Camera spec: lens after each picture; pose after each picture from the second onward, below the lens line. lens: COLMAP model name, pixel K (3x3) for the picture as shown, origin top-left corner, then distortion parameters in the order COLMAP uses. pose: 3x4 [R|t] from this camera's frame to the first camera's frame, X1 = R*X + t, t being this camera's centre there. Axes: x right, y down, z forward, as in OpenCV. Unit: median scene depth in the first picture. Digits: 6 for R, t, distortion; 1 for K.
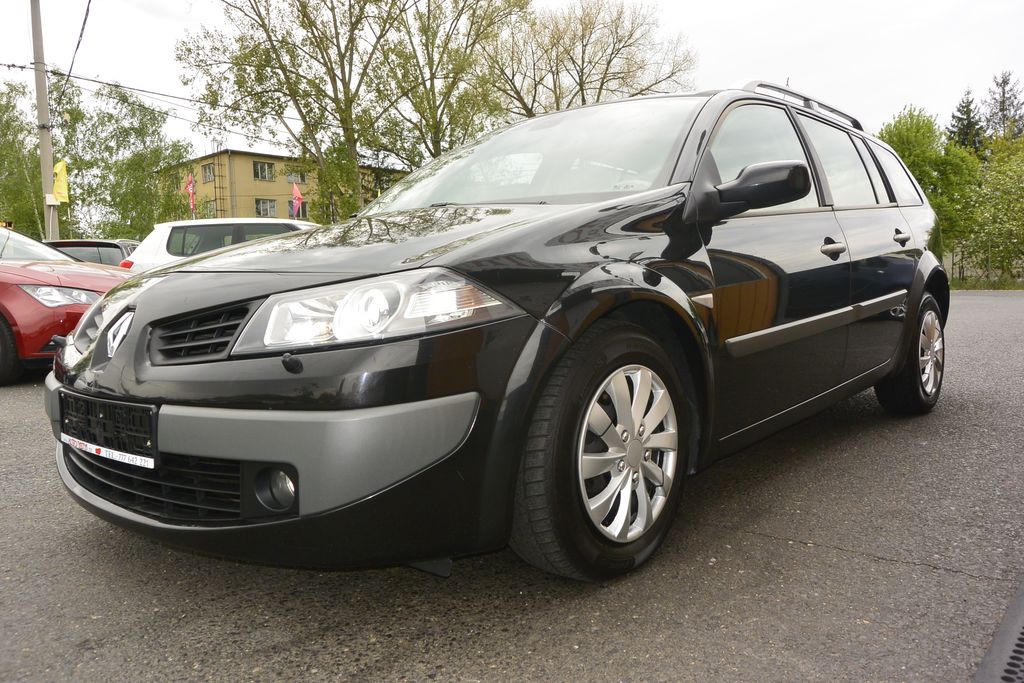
lens RADIAL K [[778.0, 0, 510.0], [0, 778.0, 347.1], [0, 0, 1]] dist [0.001901, 0.003741]
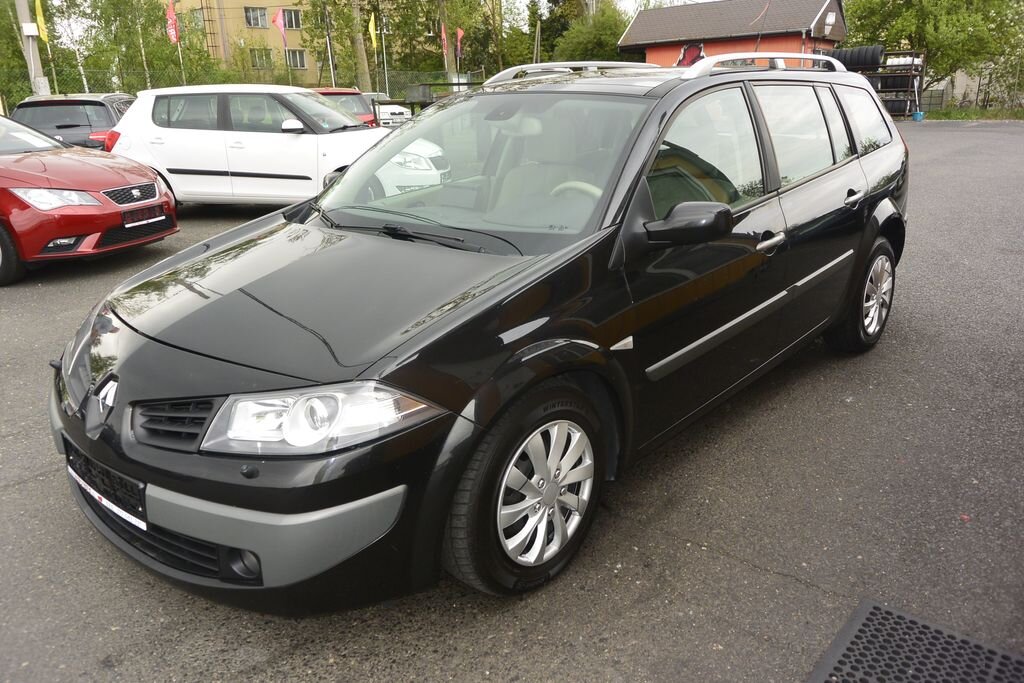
lens RADIAL K [[778.0, 0, 510.1], [0, 778.0, 346.6], [0, 0, 1]] dist [0.001901, 0.003741]
pose [[0.999943, 0.001026, -0.010674, 0.114419], [0.001464, 0.973040, 0.230634, -0.367431], [0.010623, -0.230636, 0.972982, -0.107180]]
